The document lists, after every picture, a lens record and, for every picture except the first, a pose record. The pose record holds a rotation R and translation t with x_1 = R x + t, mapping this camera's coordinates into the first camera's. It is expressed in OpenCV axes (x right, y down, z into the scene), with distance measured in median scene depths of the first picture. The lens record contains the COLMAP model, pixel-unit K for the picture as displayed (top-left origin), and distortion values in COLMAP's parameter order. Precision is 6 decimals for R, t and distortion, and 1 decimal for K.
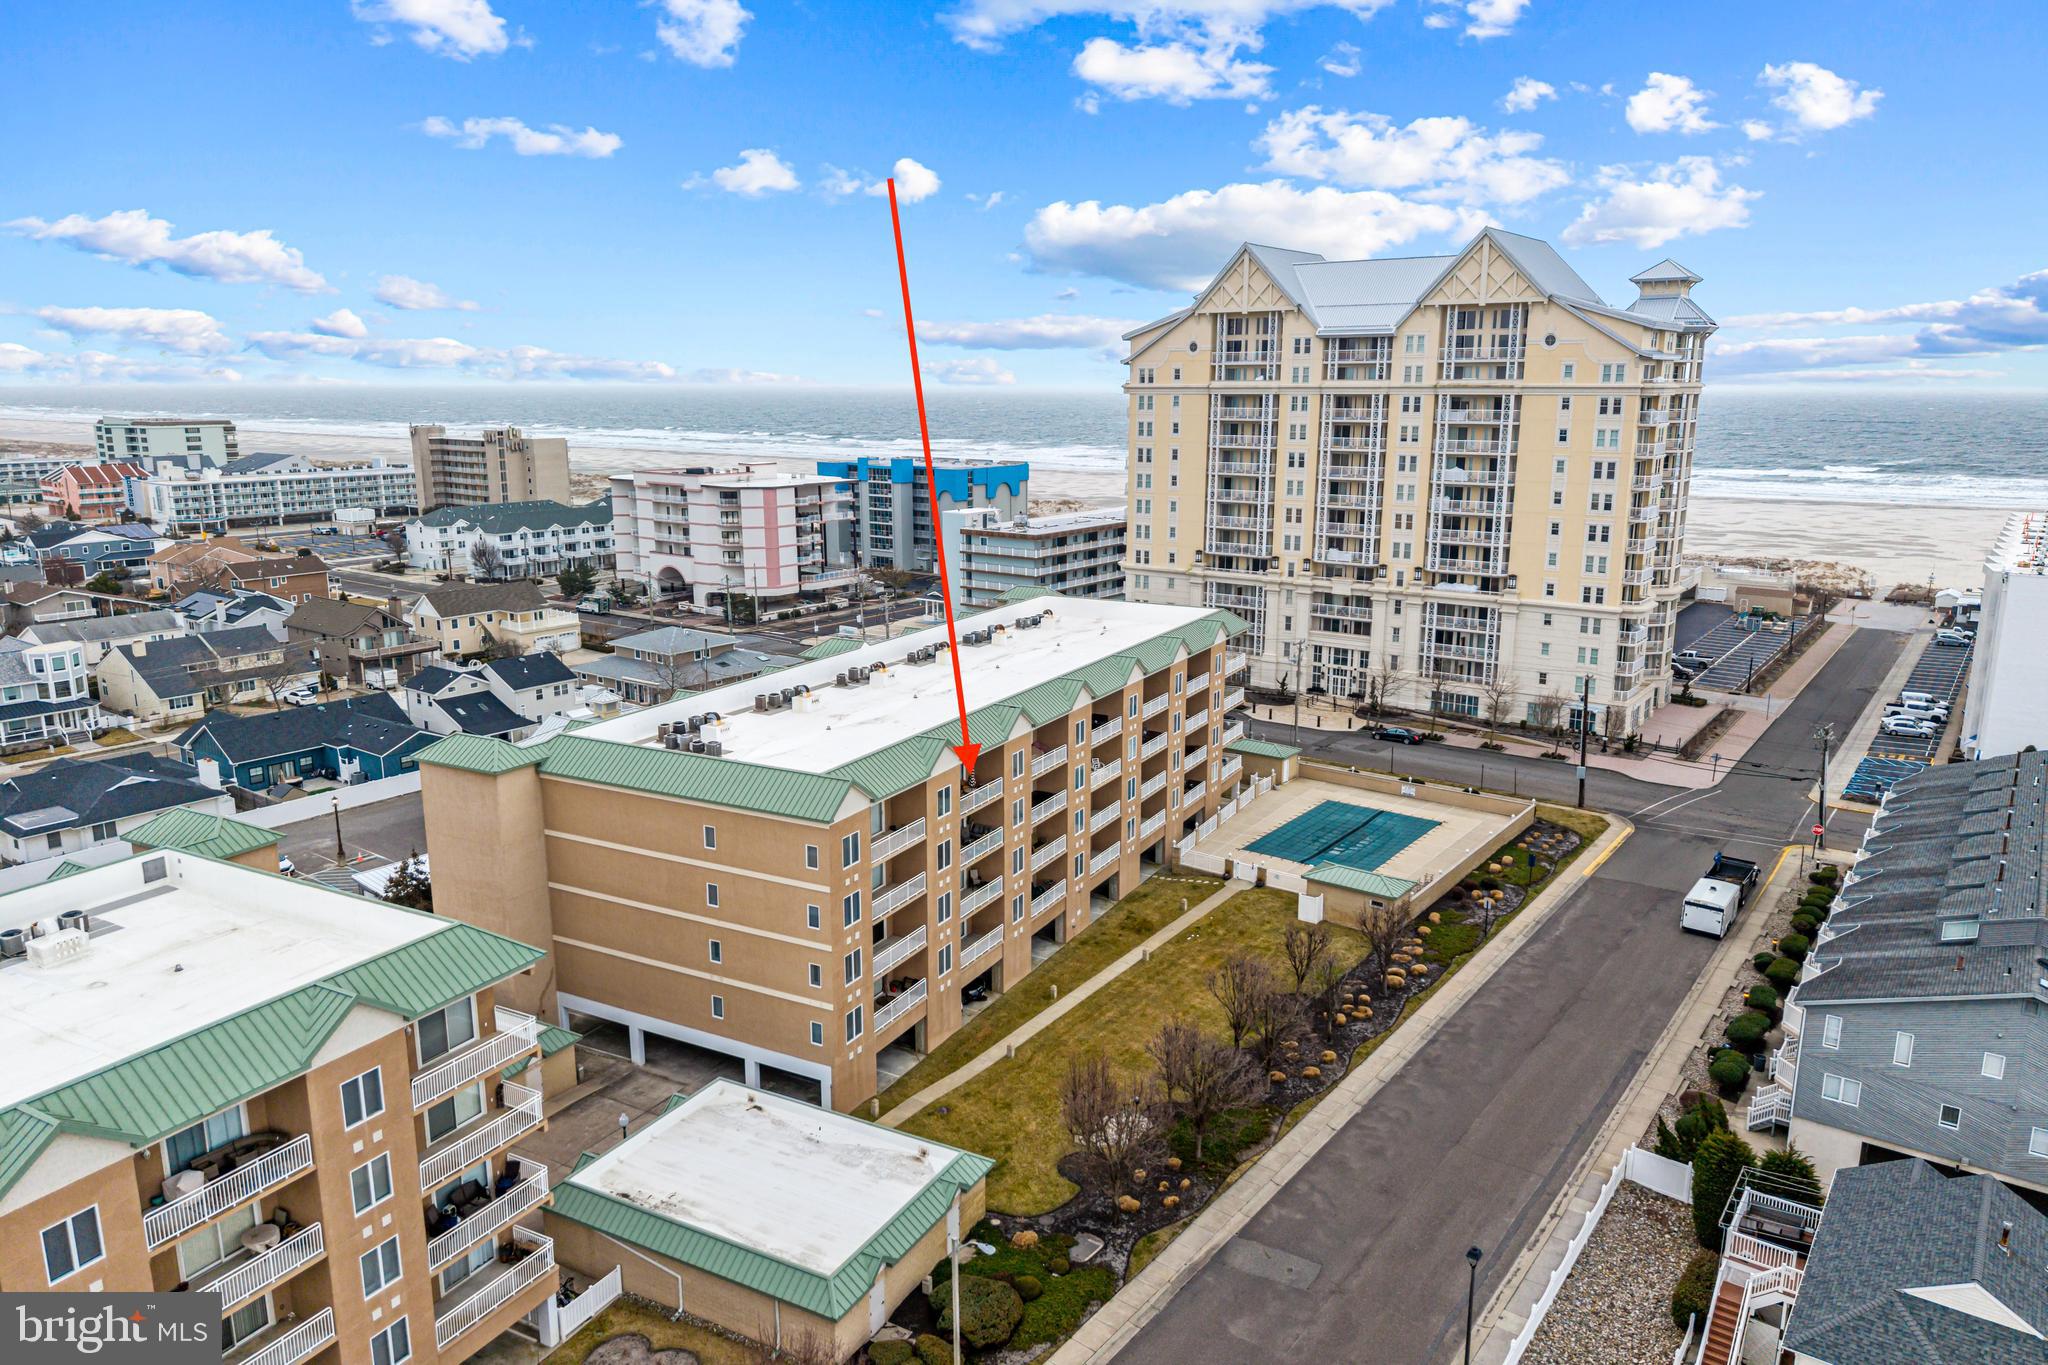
lens RADIAL K [[1369.0, 0, 1024.0], [0, 1369.0, 682.5], [0, 0, 1]] dist [-0.003855, 0.000211]
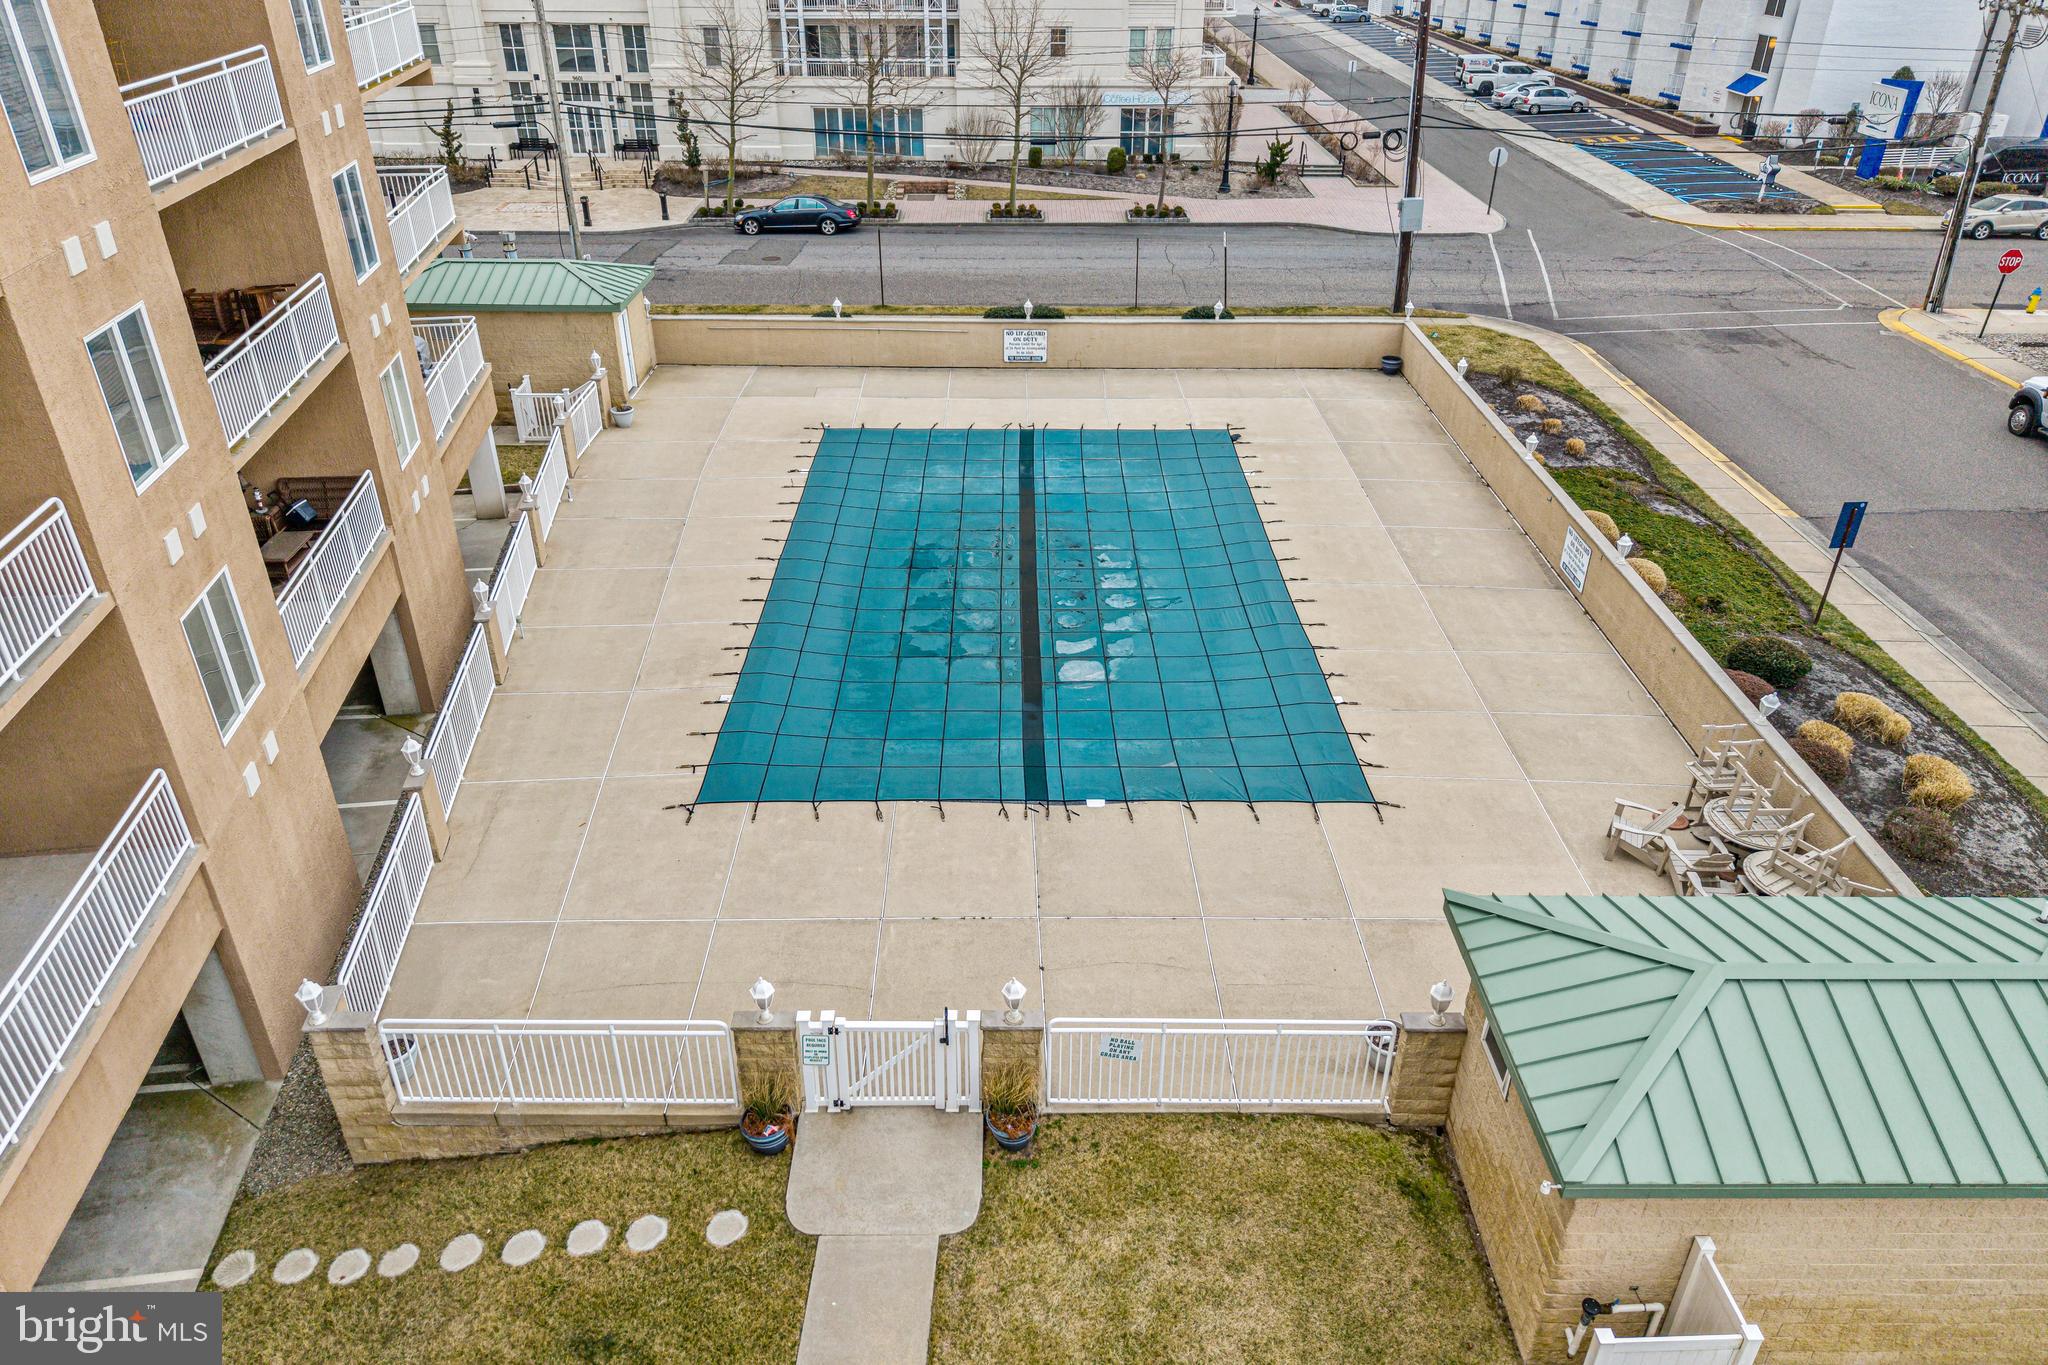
lens RADIAL K [[1369.0, 0, 1024.0], [0, 1369.0, 682.5], [0, 0, 1]] dist [-0.003855, 0.000211]
pose [[0.795381, -0.305629, 0.523412, 0.086692], [0.129176, 0.929197, 0.346276, 0.039687], [-0.592184, -0.207809, 0.778545, 0.709369]]
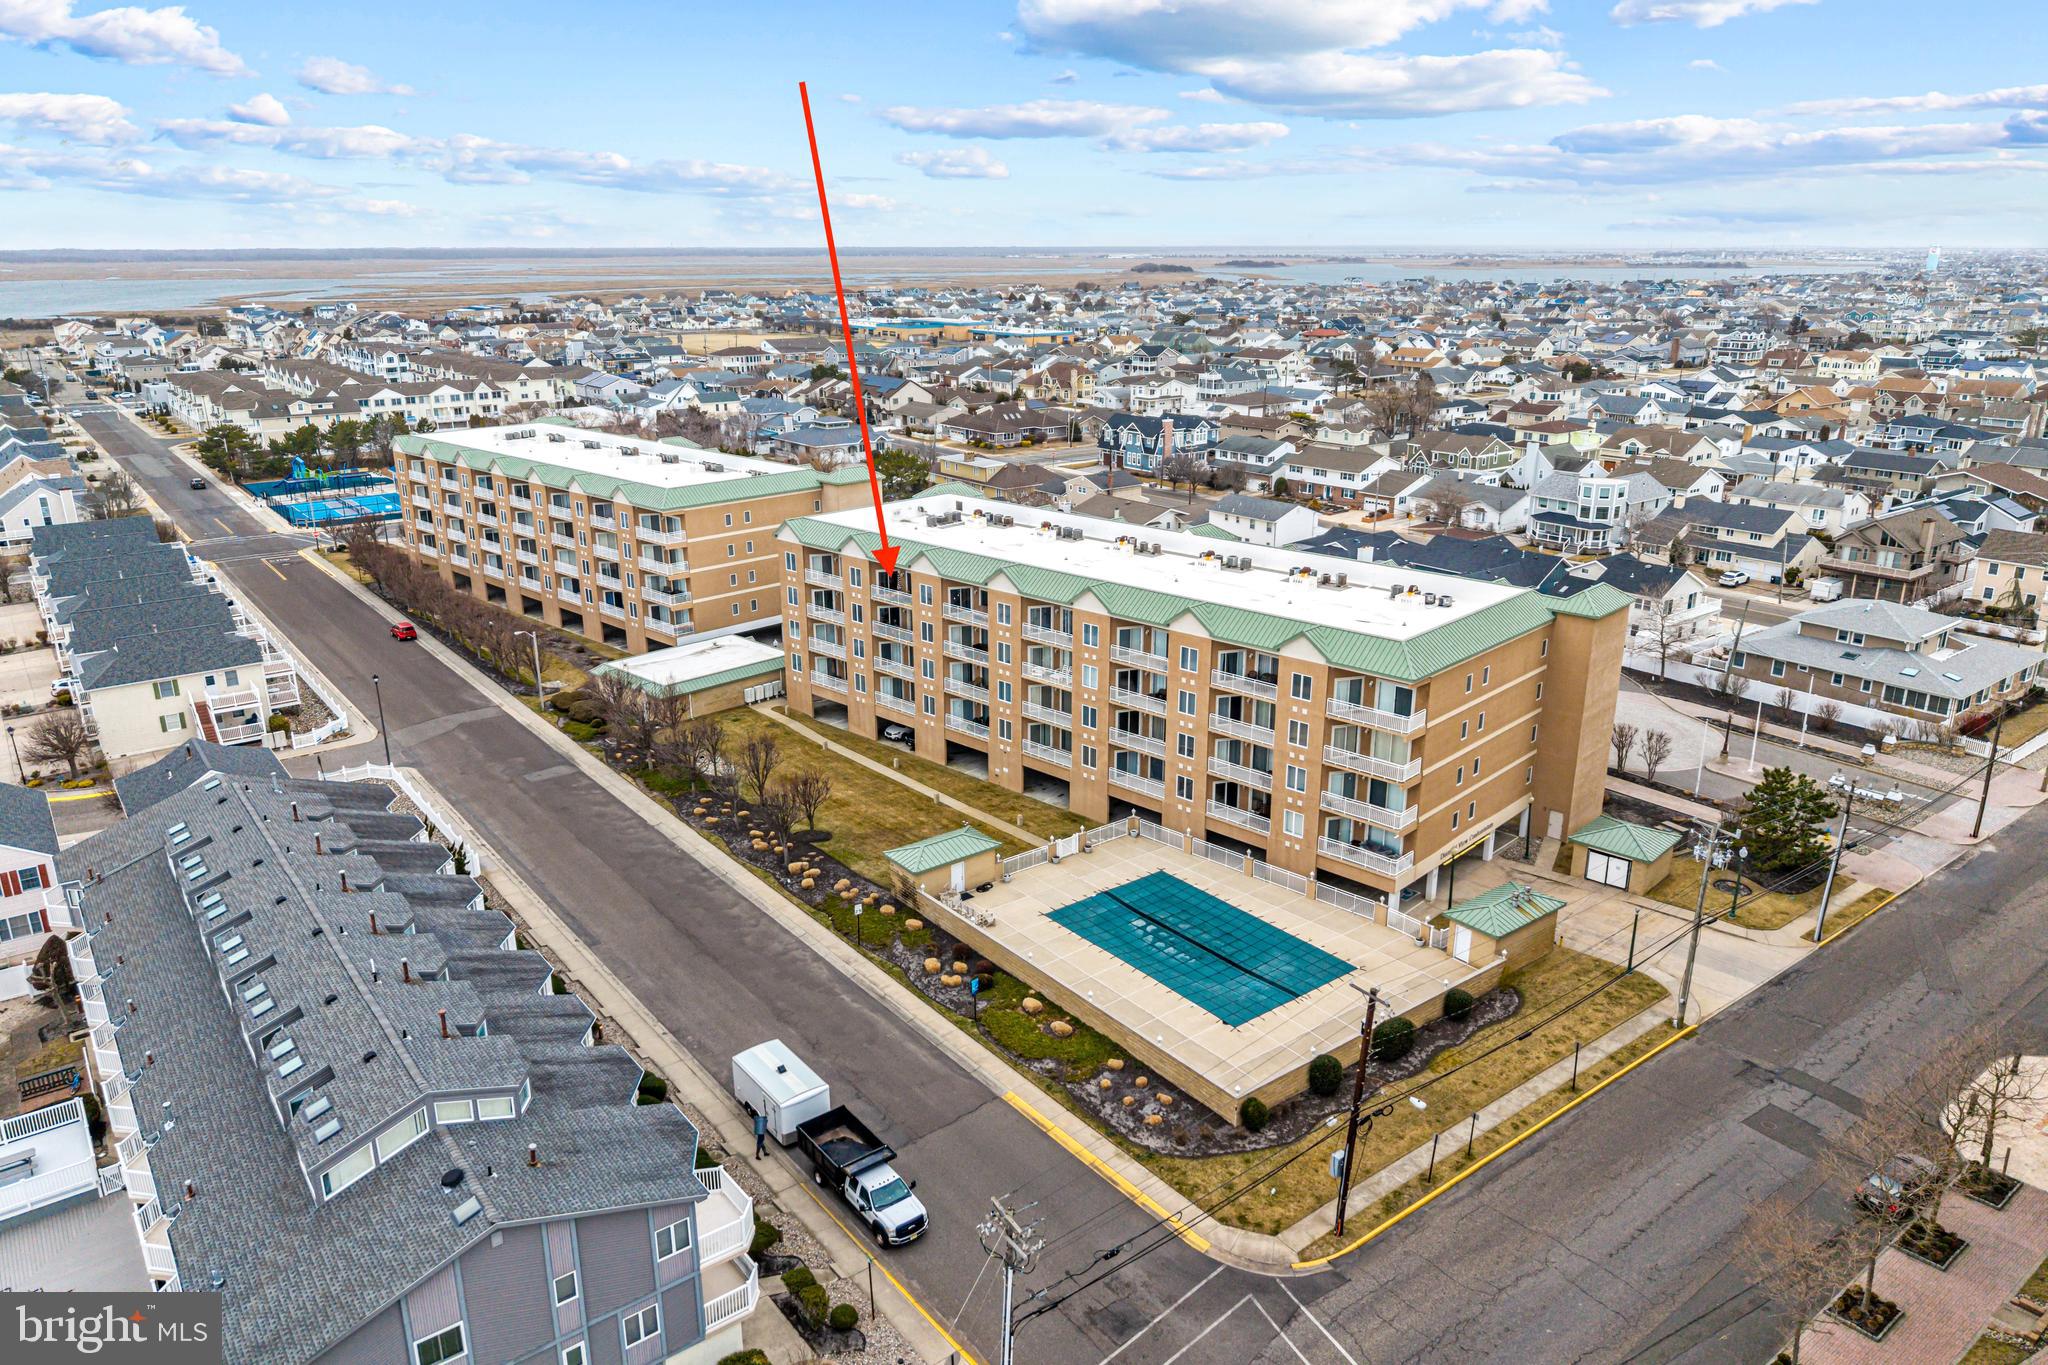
lens RADIAL K [[1369.0, 0, 1024.0], [0, 1369.0, 682.5], [0, 0, 1]] dist [-0.003855, 0.000211]
pose [[-0.260482, 0.298233, -0.918263, 0.789281], [-0.204506, 0.912471, 0.354364, -0.228436], [0.943571, 0.280096, -0.176692, 0.883339]]
